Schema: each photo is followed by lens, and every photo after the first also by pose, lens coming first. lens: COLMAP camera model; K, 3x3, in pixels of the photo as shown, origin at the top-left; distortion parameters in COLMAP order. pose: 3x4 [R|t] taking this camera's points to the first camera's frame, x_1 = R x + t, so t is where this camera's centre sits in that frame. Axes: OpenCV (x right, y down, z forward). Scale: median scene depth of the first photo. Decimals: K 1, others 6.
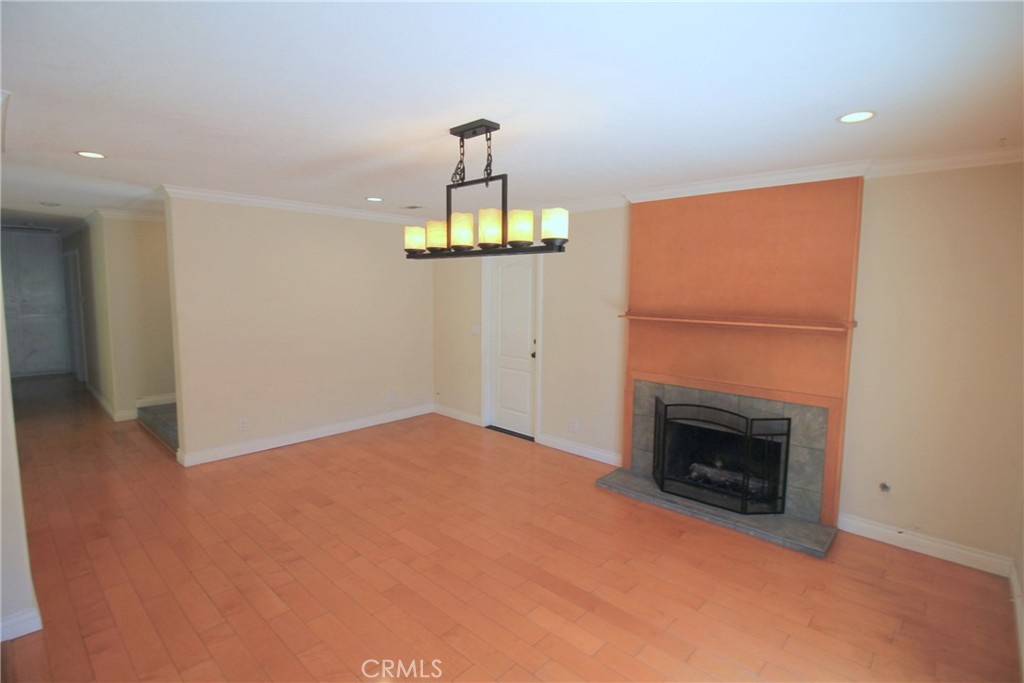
lens RADIAL K [[488.2, 0, 517.0], [0, 488.2, 333.5], [0, 0, 1]] dist [0.001712, -0.014999]
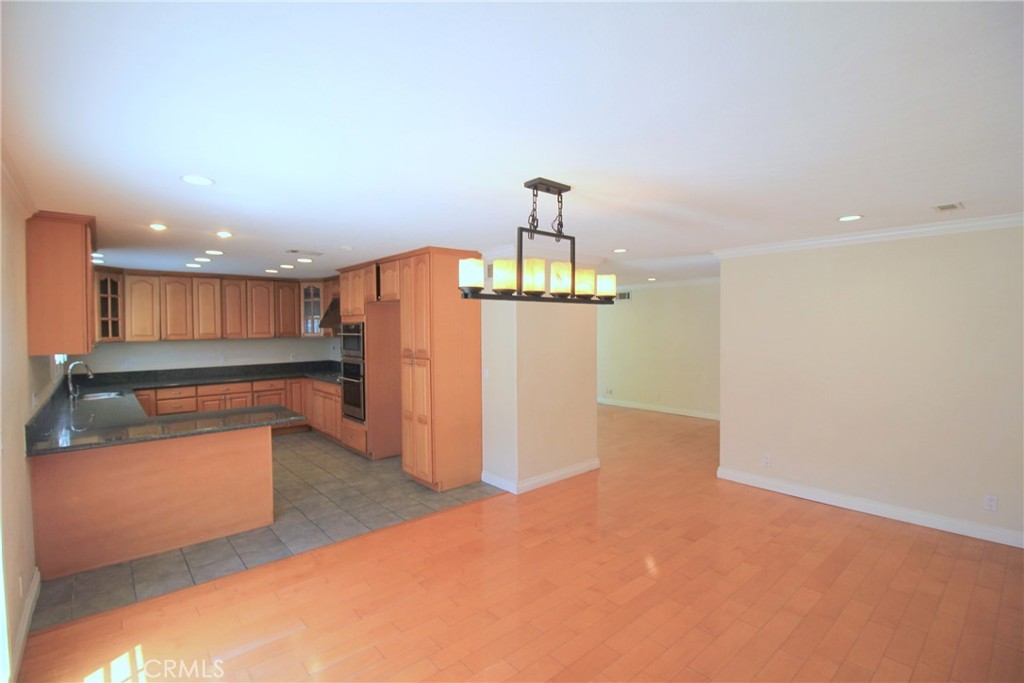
lens RADIAL K [[473.9, 0, 517.7], [0, 473.9, 334.9], [0, 0, 1]] dist [-0.000141, -0.014566]
pose [[-0.099769, 0.009128, -0.994969, 0.682459], [-0.085603, 0.996172, 0.017723, -0.072573], [0.991321, 0.086940, -0.098606, 0.750238]]
